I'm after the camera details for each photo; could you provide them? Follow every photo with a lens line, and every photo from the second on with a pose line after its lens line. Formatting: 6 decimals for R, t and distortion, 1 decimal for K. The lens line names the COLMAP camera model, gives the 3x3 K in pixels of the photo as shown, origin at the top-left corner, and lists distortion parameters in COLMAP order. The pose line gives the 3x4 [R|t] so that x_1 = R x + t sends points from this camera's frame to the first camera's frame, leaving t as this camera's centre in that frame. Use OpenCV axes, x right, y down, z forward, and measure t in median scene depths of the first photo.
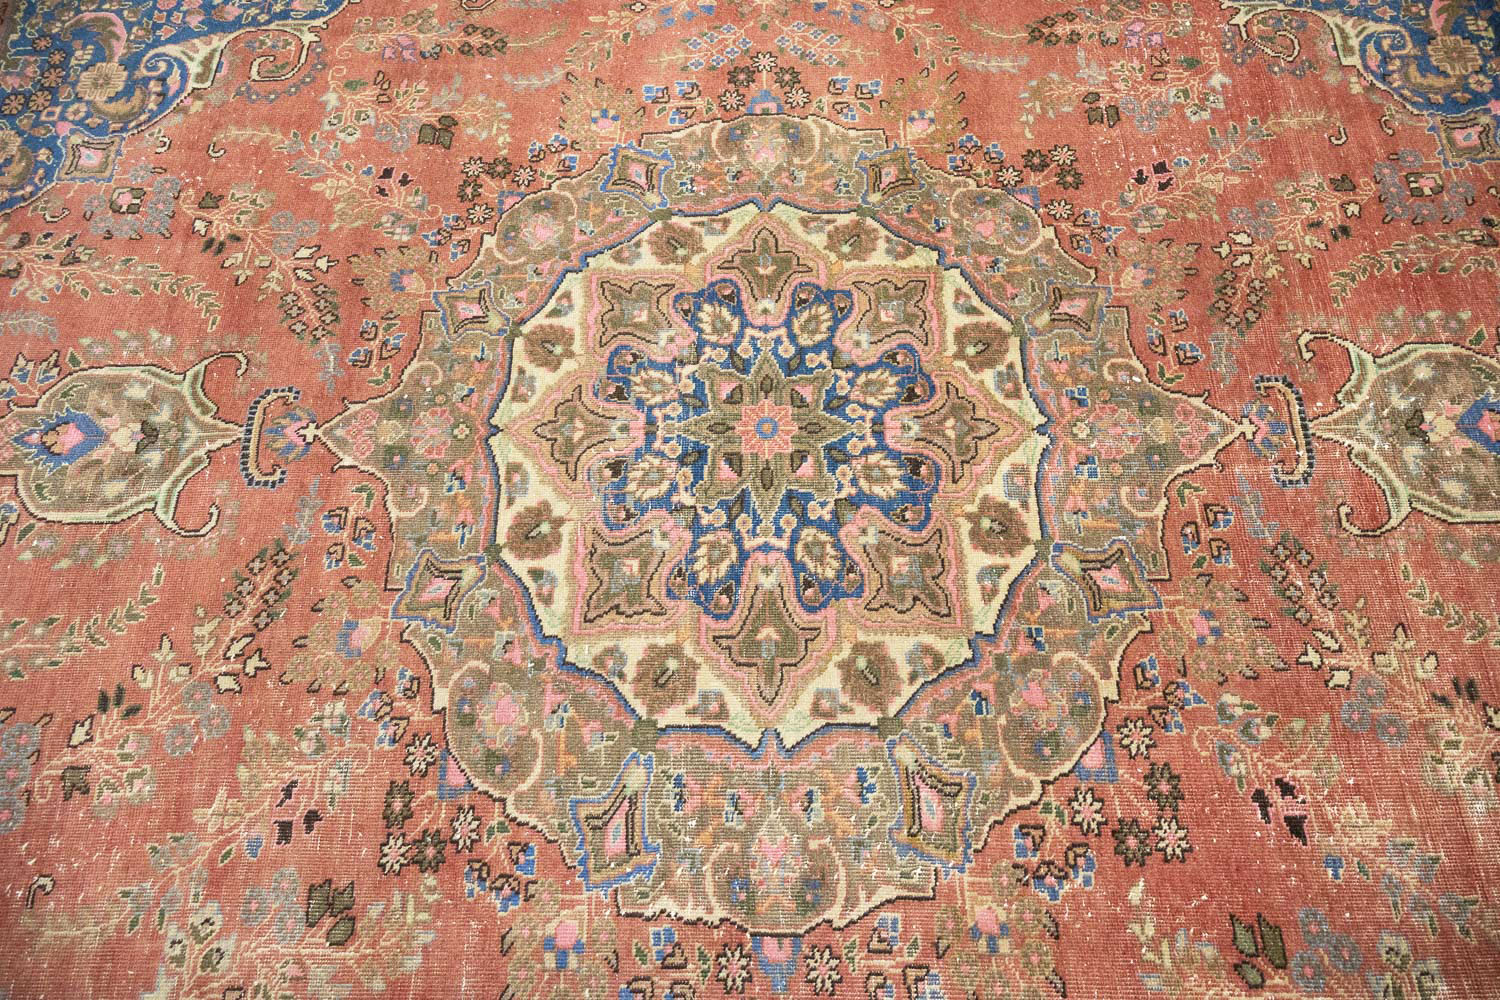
lens RADIAL K [[1204.2, 0, 750.0], [0, 1204.2, 500.0], [0, 0, 1]] dist [0.003880, -0.009060]
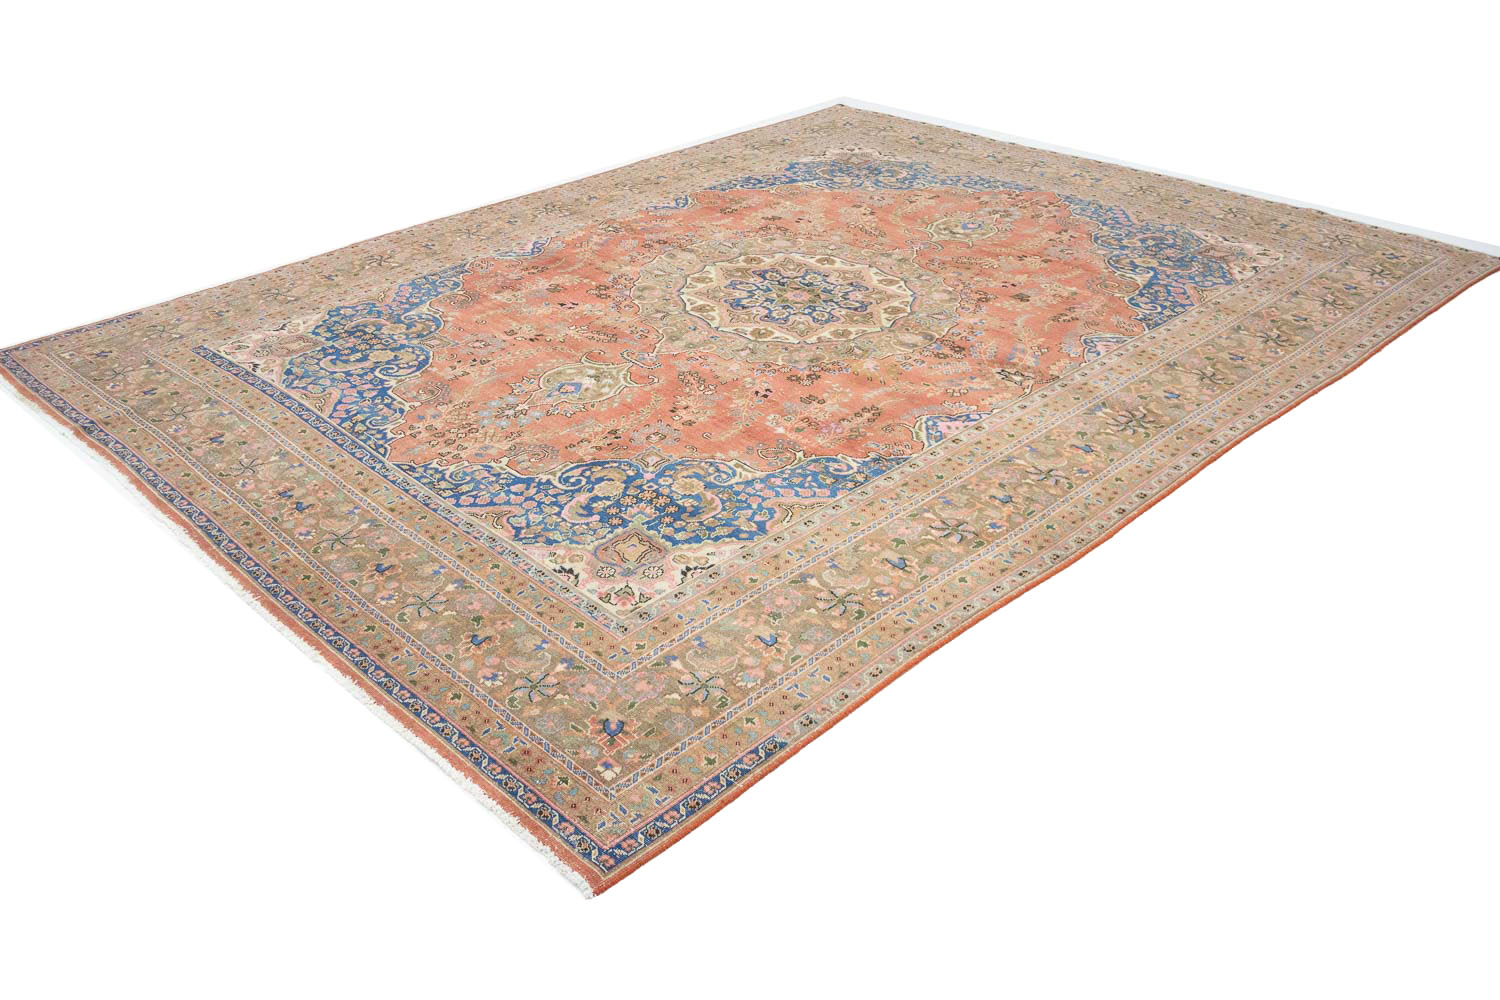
lens RADIAL K [[1259.8, 0, 738.1], [0, 1259.8, 500.6], [0, 0, 1]] dist [-0.007416, 0.004798]
pose [[-0.723933, 0.402670, -0.560159, 1.767052], [-0.591433, 0.055749, 0.804425, -2.098162], [0.355146, 0.913646, 0.197794, 0.830535]]
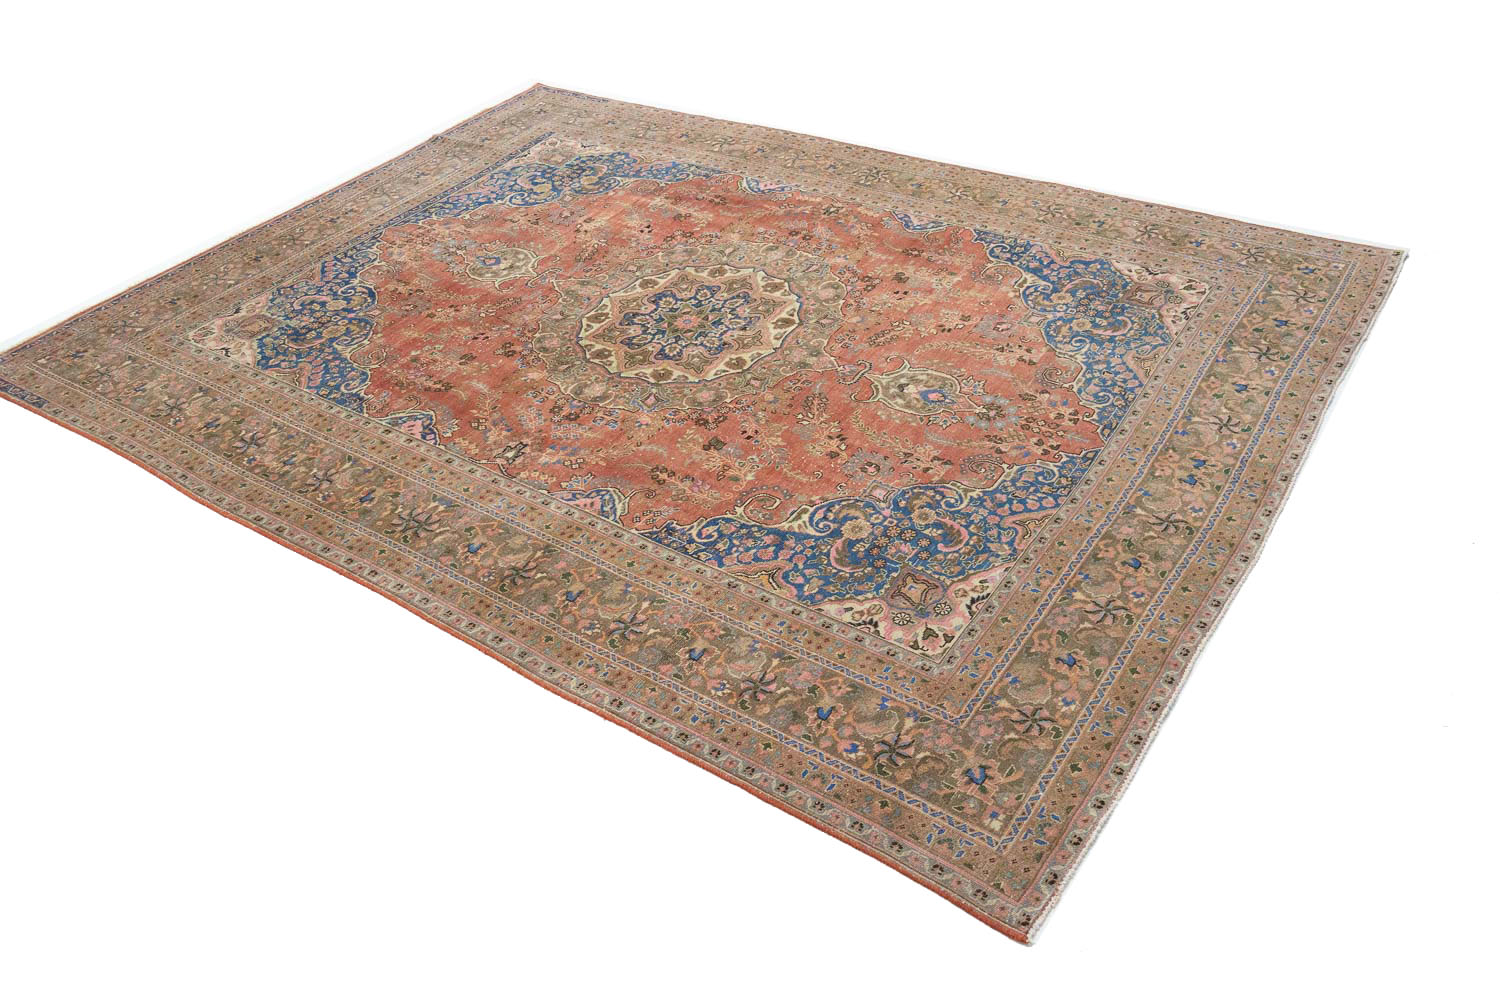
lens RADIAL K [[1251.4, 0, 711.8], [0, 1251.4, 500.6], [0, 0, 1]] dist [0.005204, -0.005535]
pose [[-0.805302, -0.287924, 0.518255, -1.537698], [0.564922, -0.107460, 0.818117, -2.279394], [-0.179864, 0.951605, 0.249193, 0.691907]]
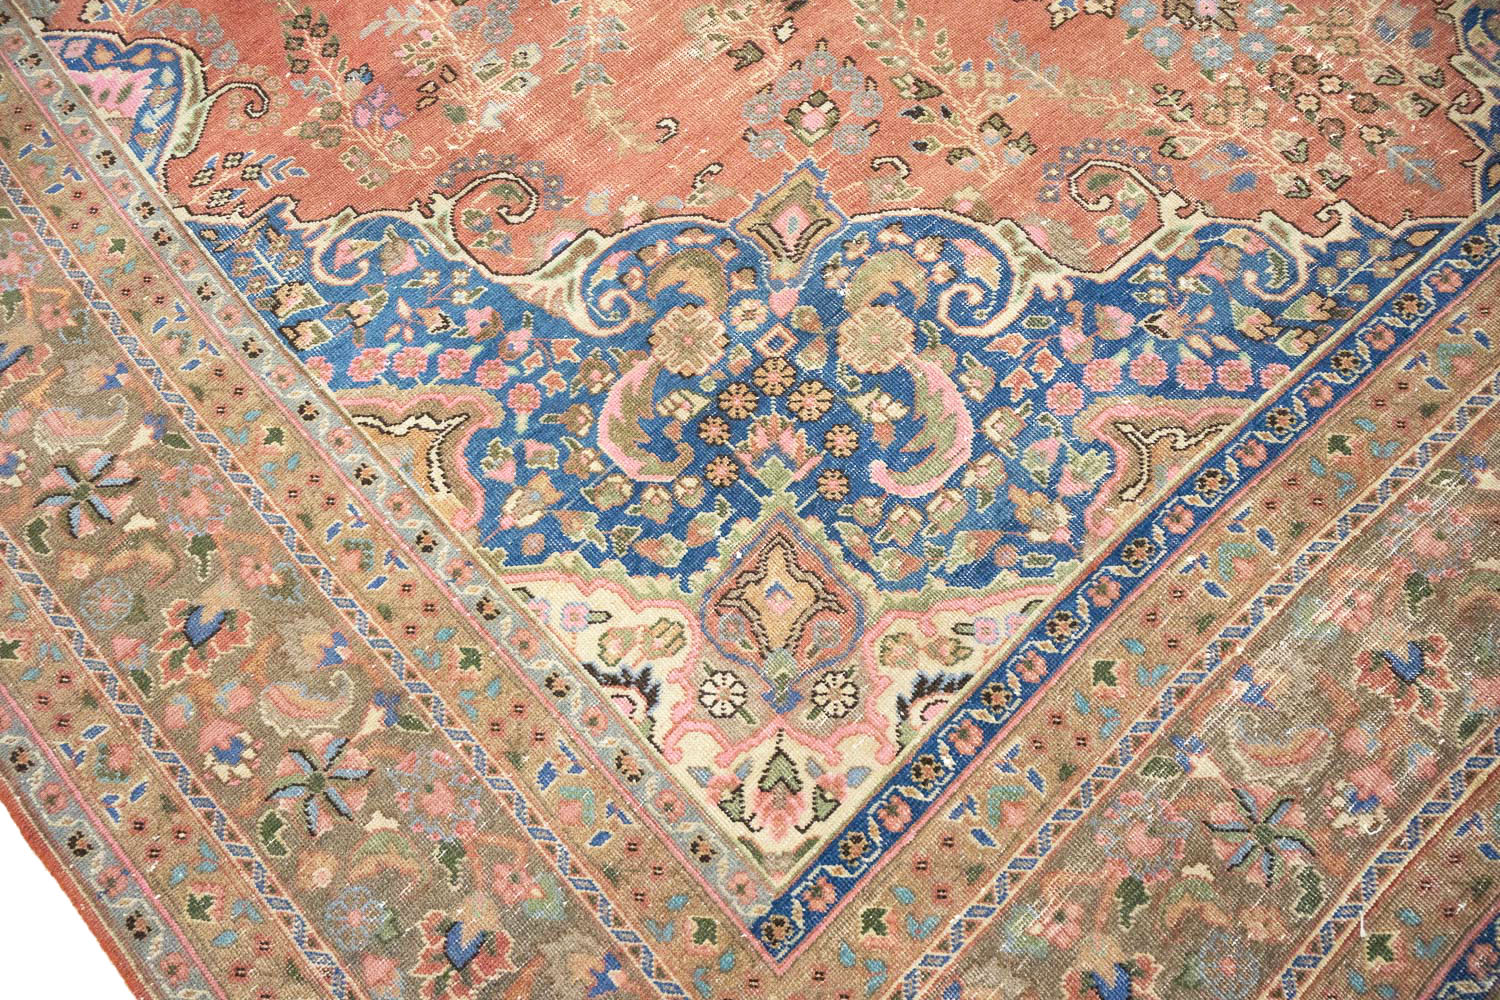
lens RADIAL K [[1234.1, 0, 760.2], [0, 1234.1, 492.9], [0, 0, 1]] dist [-0.004765, 0.007749]
pose [[0.656719, 0.705596, -0.266186, 1.024807], [-0.664377, 0.708326, 0.238490, 0.198152], [0.356824, 0.020227, 0.933953, 0.011974]]
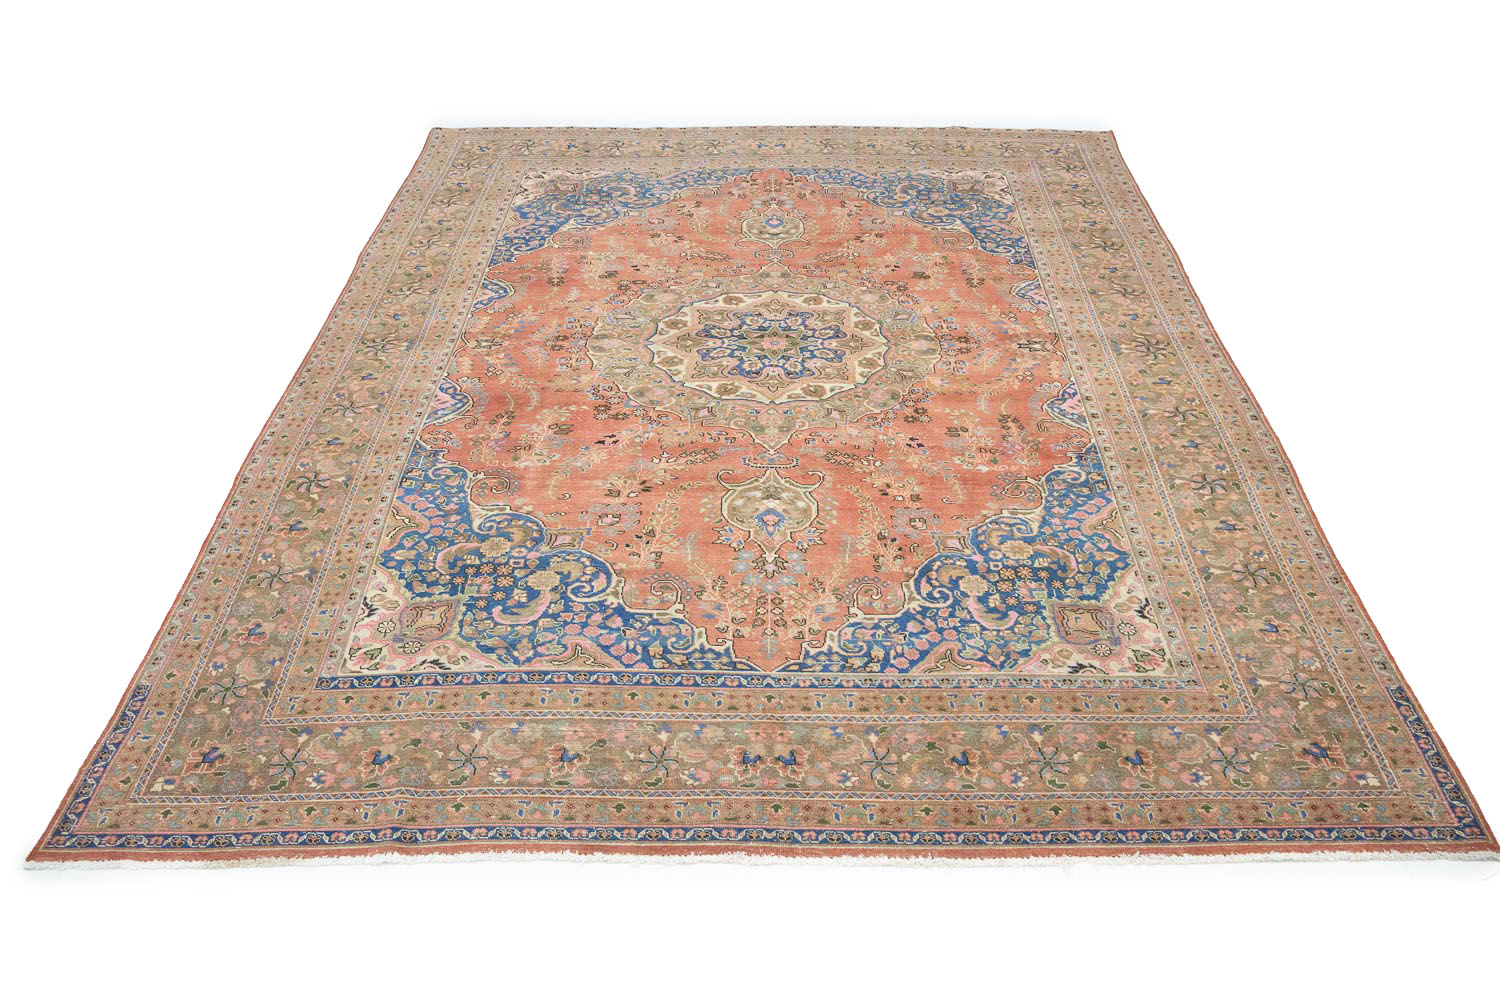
lens RADIAL K [[1254.4, 0, 750.0], [0, 1254.4, 500.0], [0, 0, 1]] dist [-0.000150, -0.000562]
pose [[-0.013536, 0.635589, -0.771909, 2.296310], [-0.889892, 0.344375, 0.299162, -0.699788], [0.455970, 0.690965, 0.560944, -0.289643]]
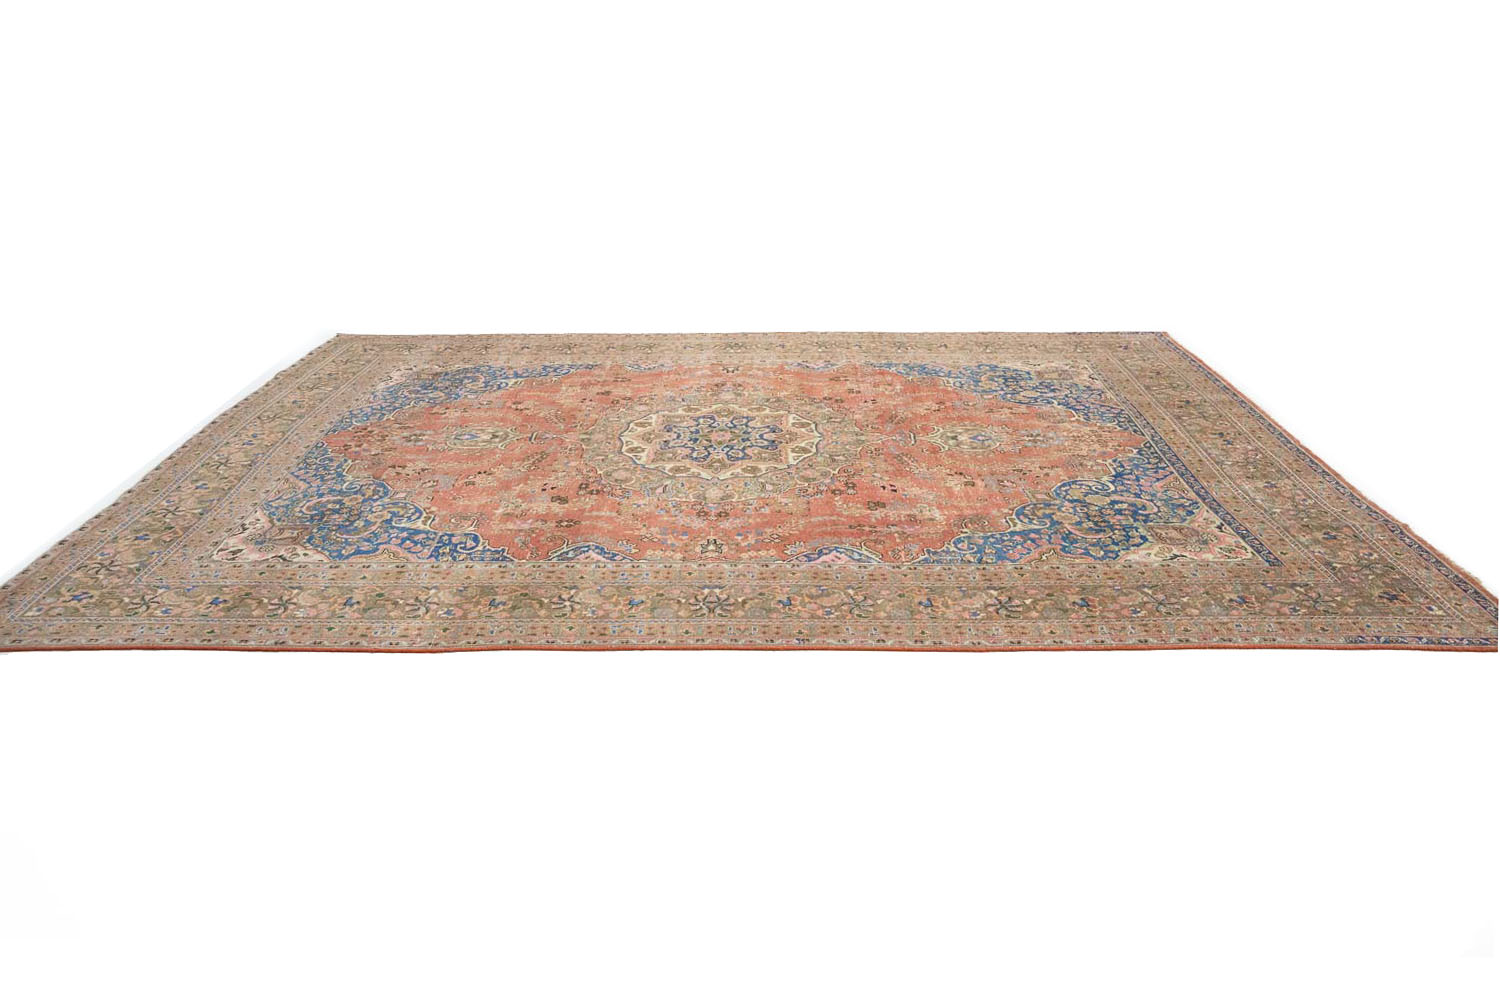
lens RADIAL K [[1204.2, 0, 750.0], [0, 1204.2, 500.0], [0, 0, 1]] dist [0.003880, -0.009060]
pose [[0.999459, 0.027895, -0.017405, 0.133226], [-0.032522, 0.760858, -0.648103, 1.846404], [-0.004836, 0.648319, 0.761353, -1.009400]]
